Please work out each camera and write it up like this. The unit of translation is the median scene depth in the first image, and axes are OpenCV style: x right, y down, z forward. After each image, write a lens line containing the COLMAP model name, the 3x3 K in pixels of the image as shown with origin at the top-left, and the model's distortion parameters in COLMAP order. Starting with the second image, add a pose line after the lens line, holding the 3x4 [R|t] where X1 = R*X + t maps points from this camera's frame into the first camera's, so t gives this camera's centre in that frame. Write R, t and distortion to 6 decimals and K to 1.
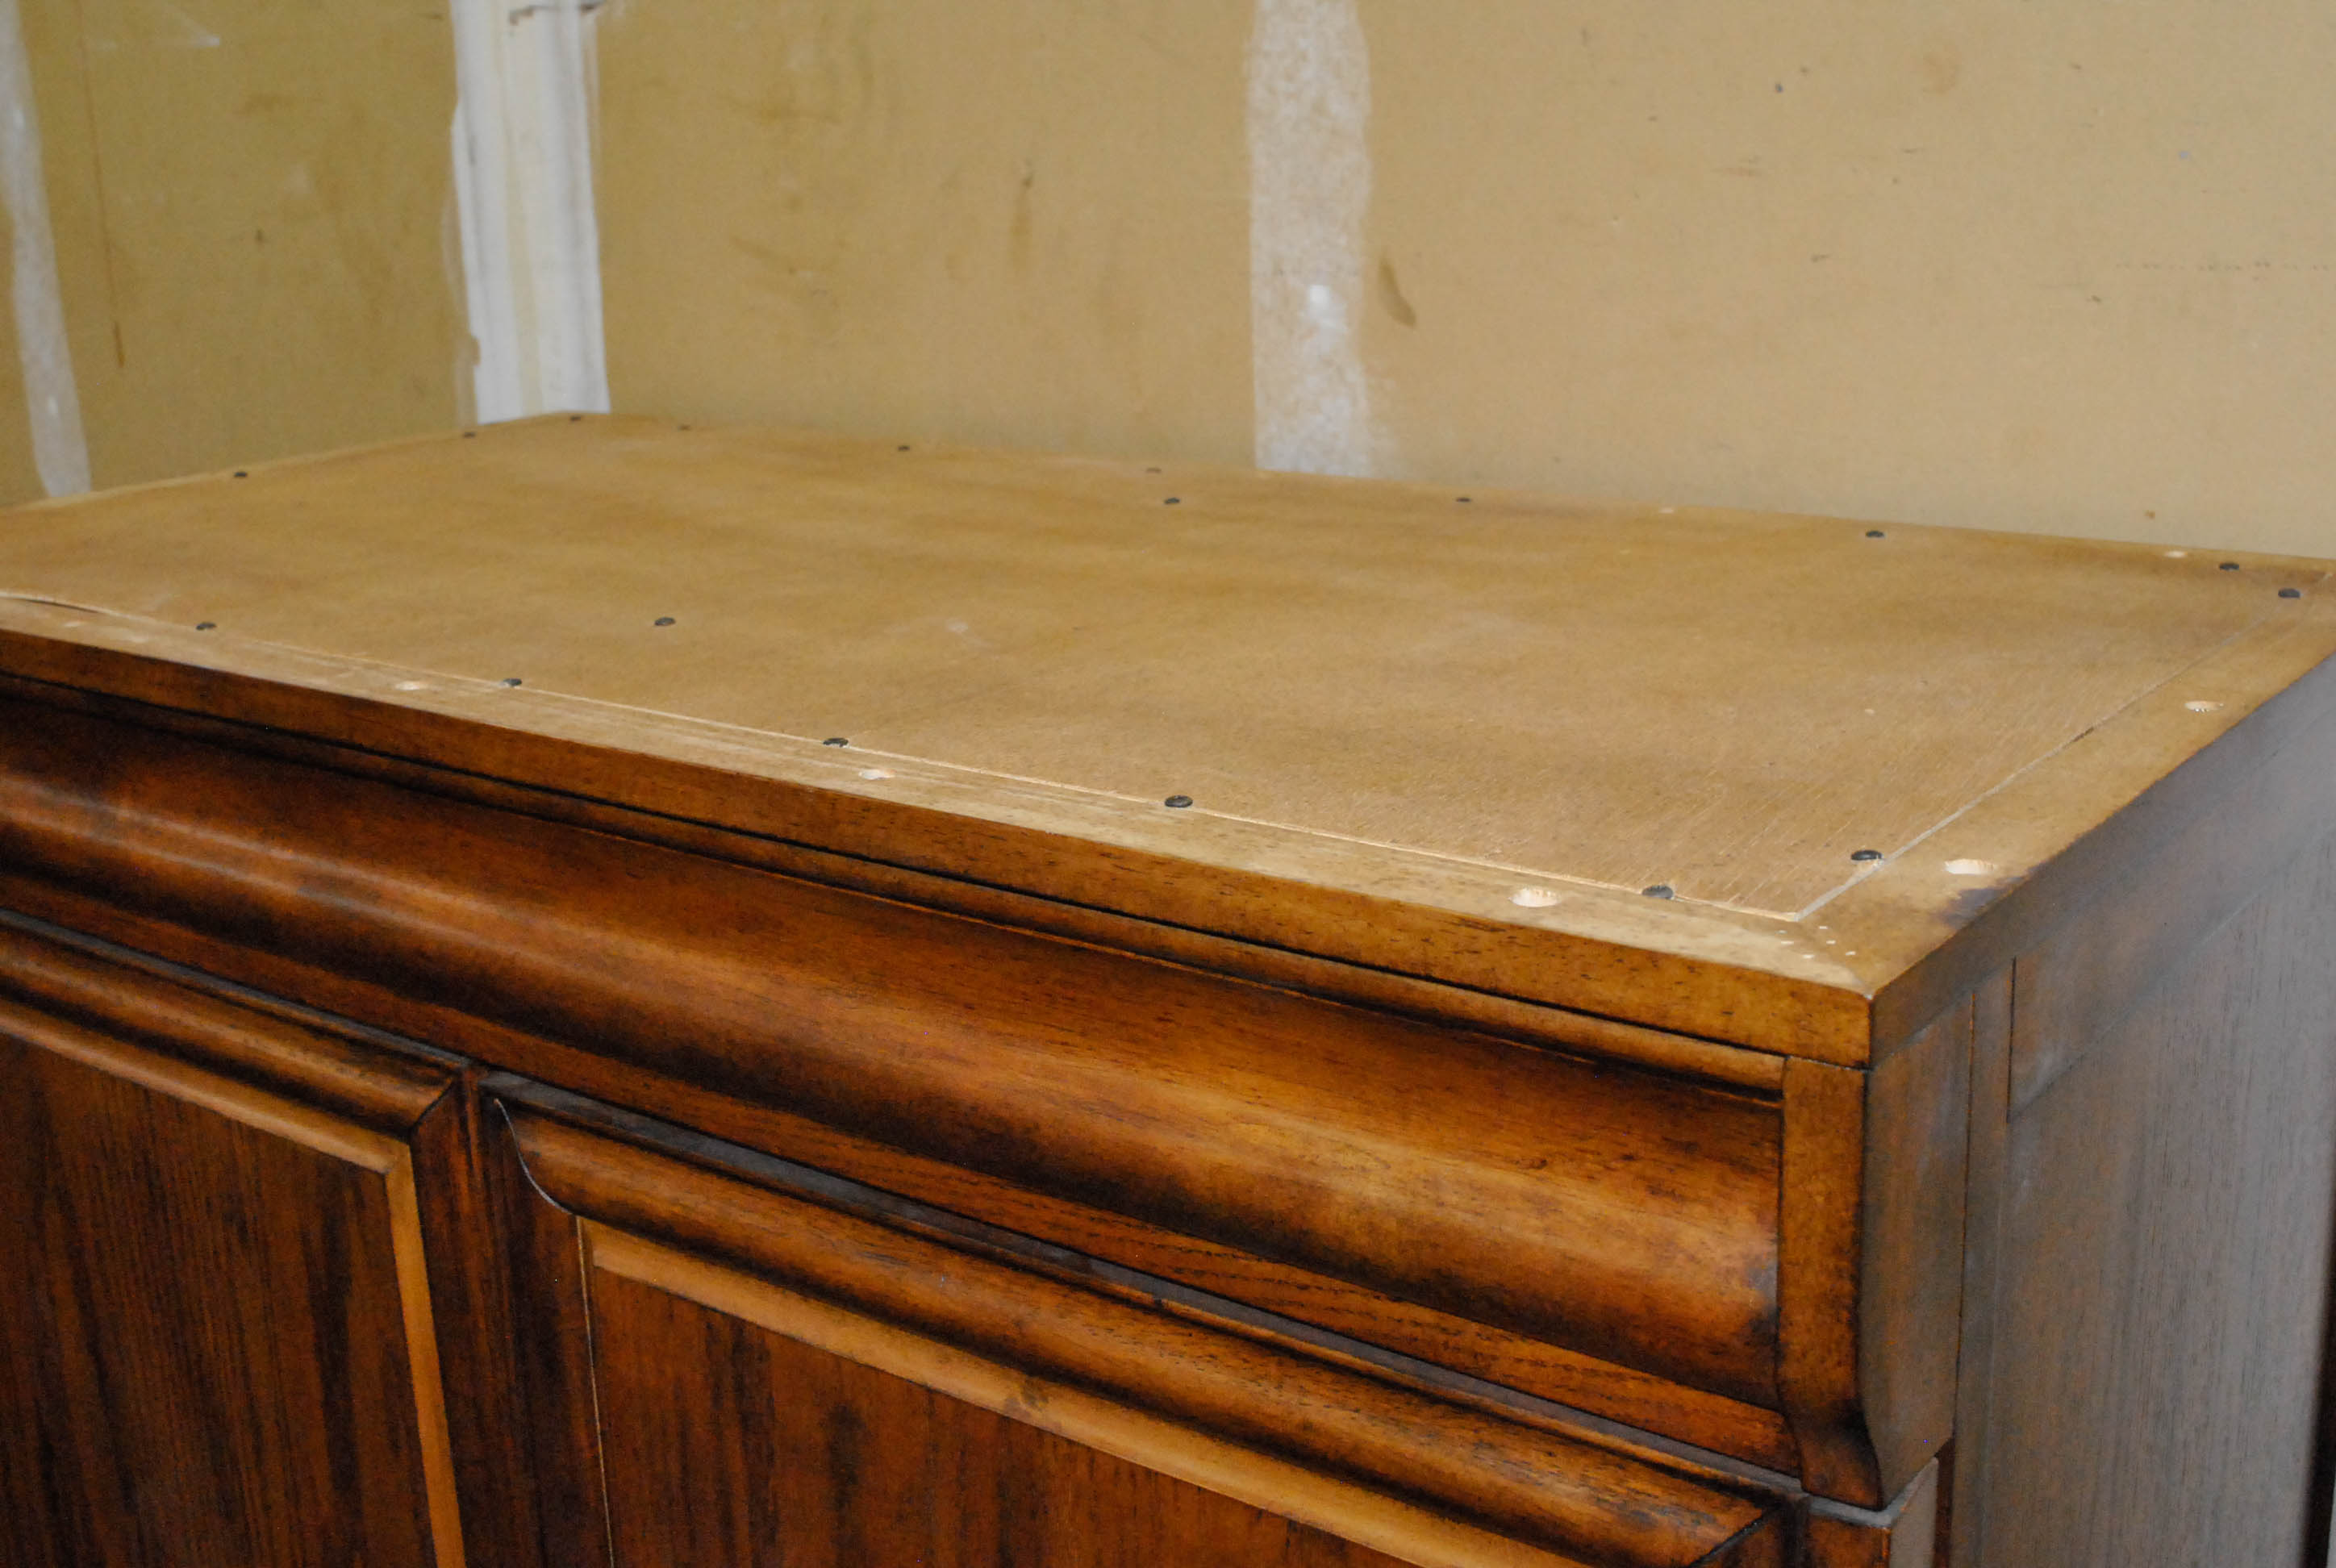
lens RADIAL K [[2748.8, 0, 1168.0], [0, 2748.8, 784.0], [0, 0, 1]] dist [-0.009037, -0.013679]
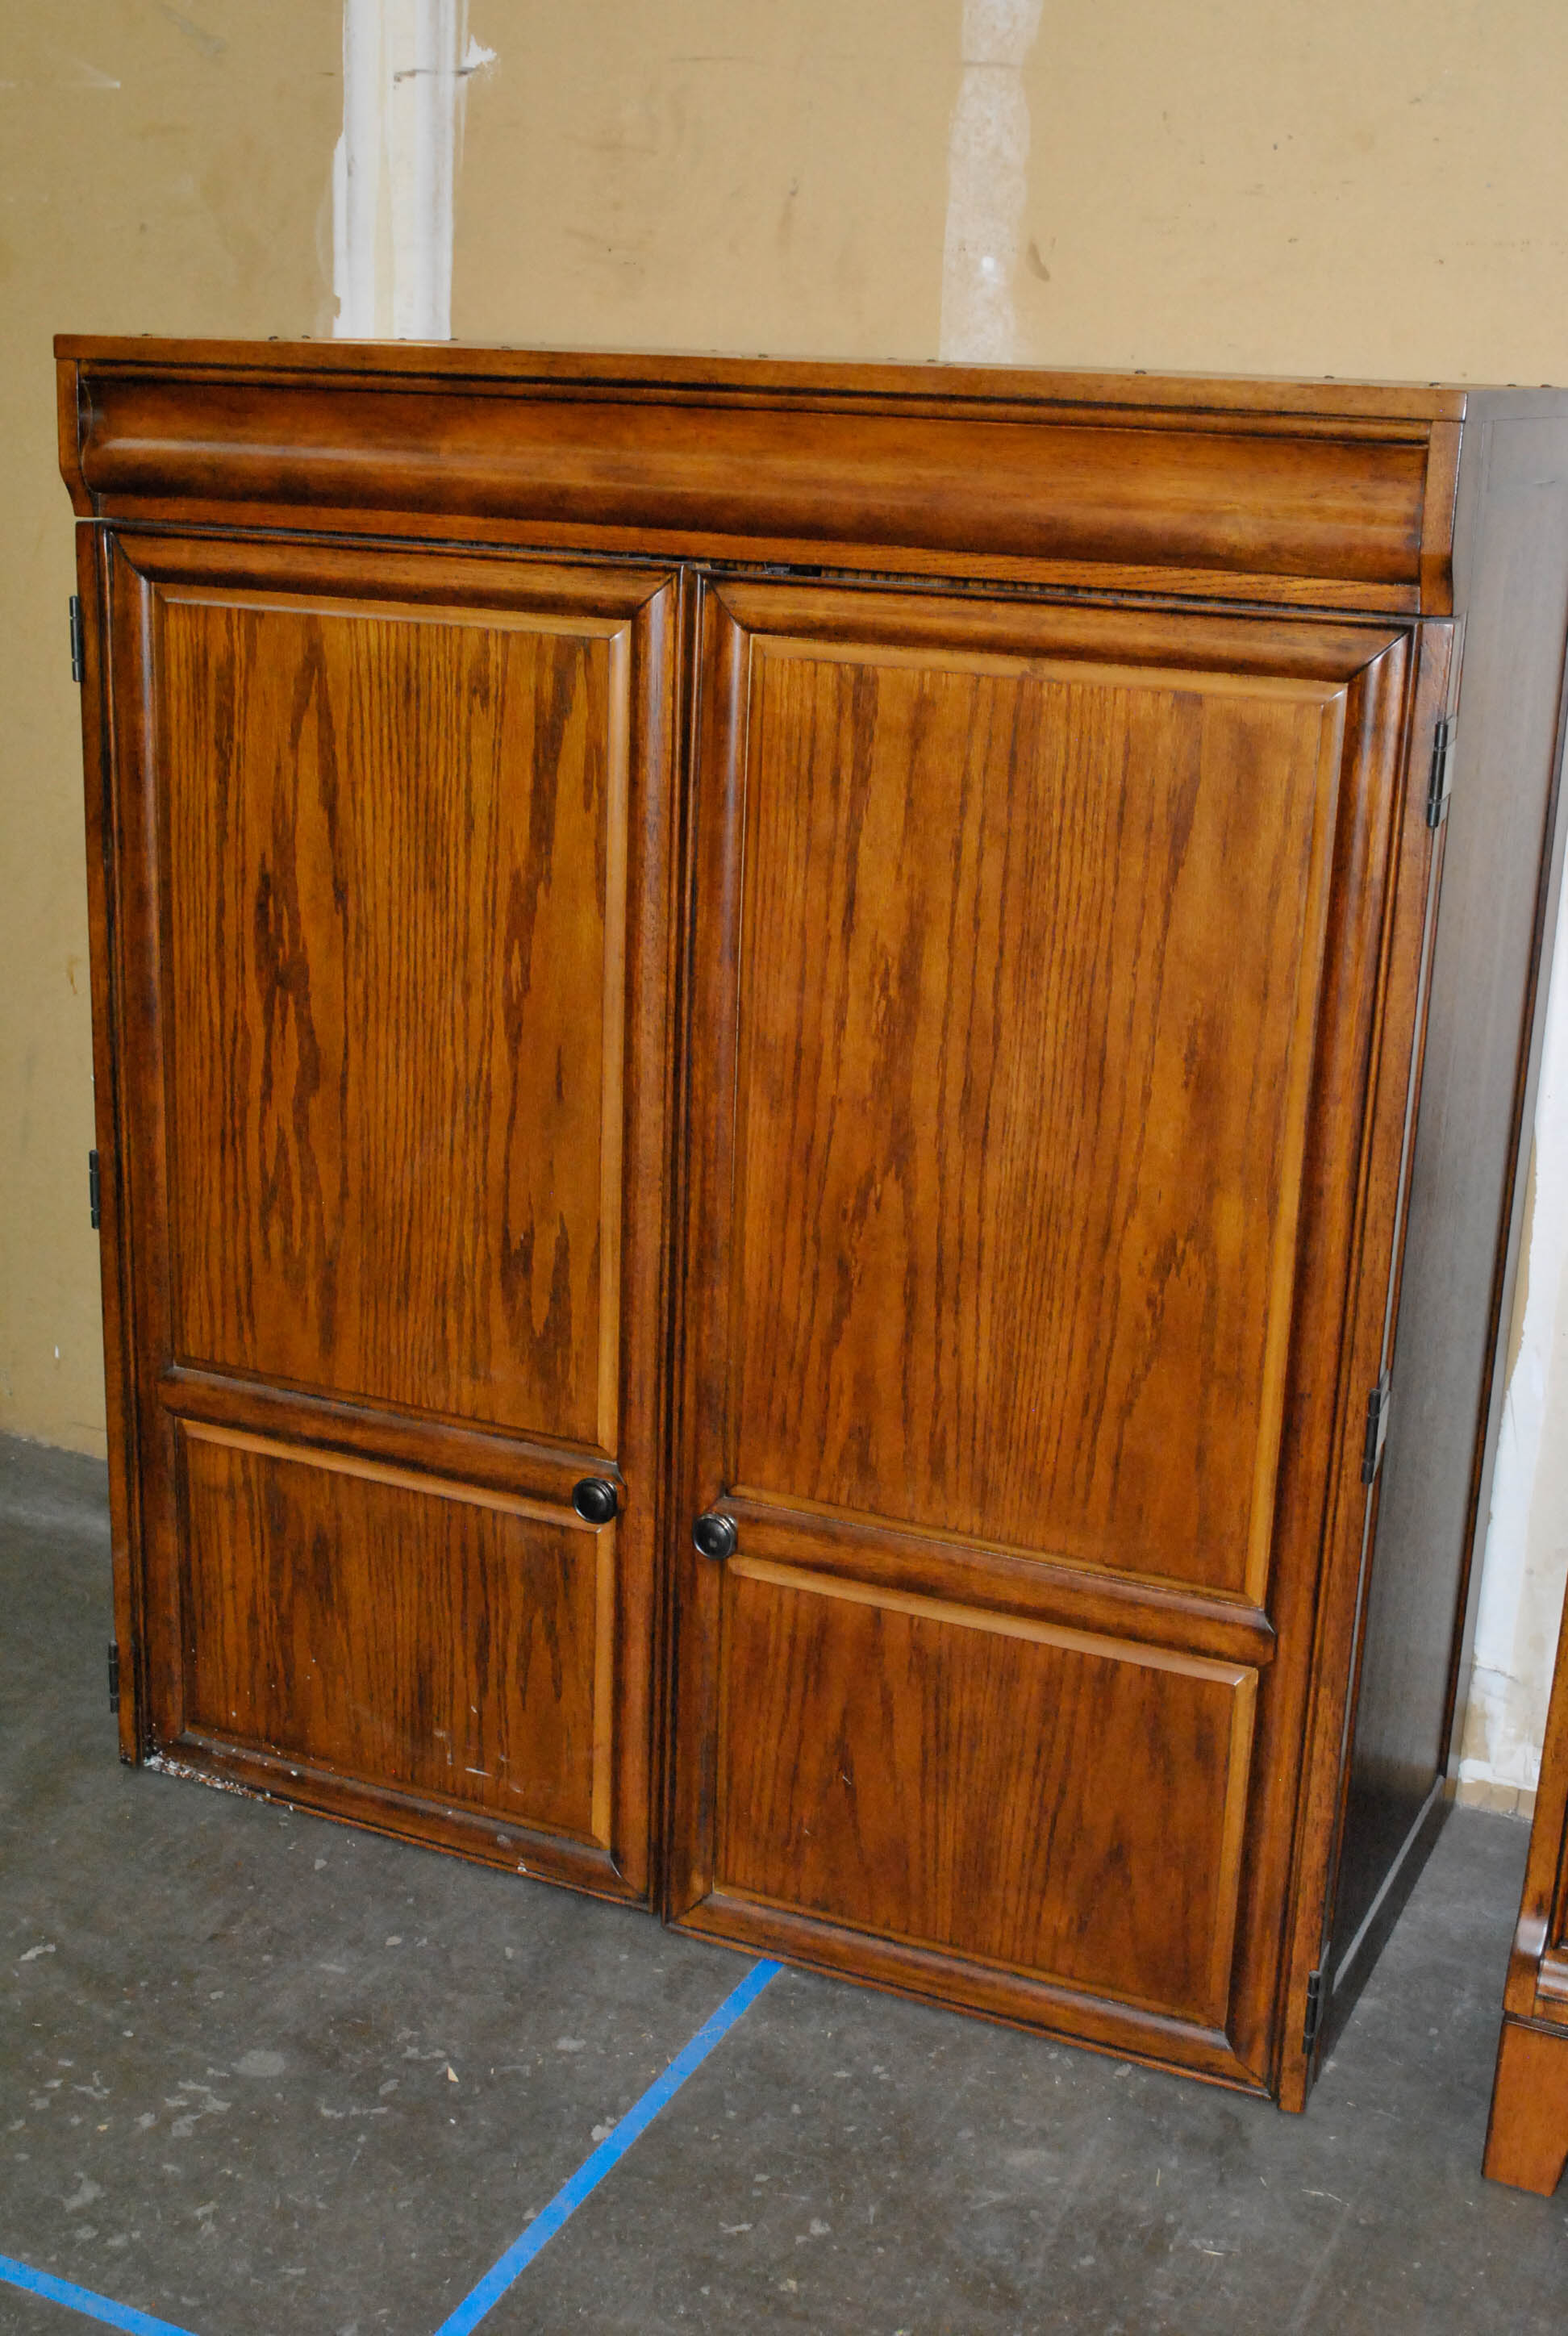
lens RADIAL K [[2852.4, 0, 784.0], [0, 2852.4, 1168.0], [0, 0, 1]] dist [0.002782, -0.019581]
pose [[0.975047, 0.008888, 0.221821, -0.526709], [-0.012758, 0.999790, 0.016018, 0.414513], [-0.221632, -0.018449, 0.974956, -0.834568]]
